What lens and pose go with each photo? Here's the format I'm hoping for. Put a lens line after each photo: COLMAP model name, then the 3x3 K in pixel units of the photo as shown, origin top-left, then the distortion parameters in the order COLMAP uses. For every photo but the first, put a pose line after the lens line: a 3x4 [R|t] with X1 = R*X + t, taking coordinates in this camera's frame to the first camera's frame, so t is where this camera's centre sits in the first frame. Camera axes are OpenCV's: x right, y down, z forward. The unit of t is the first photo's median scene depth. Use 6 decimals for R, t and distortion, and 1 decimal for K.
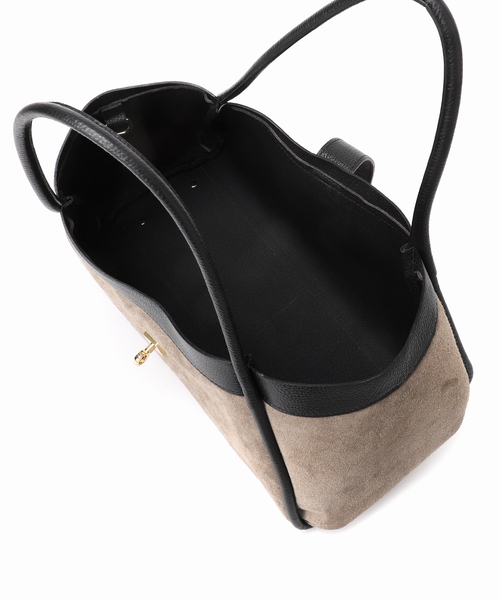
lens RADIAL K [[617.5, 0, 250.0], [0, 617.5, 300.0], [0, 0, 1]] dist [-0.014464, -0.010351]
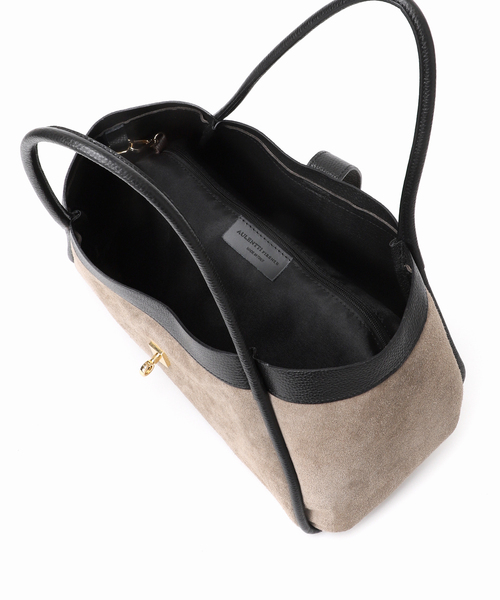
lens RADIAL K [[617.5, 0, 250.0], [0, 617.5, 300.0], [0, 0, 1]] dist [-0.014464, -0.010351]
pose [[0.998838, -0.042912, 0.021945, -0.025042], [0.044560, 0.995708, -0.081115, 0.084100], [-0.018370, 0.081999, 0.996463, -0.055278]]
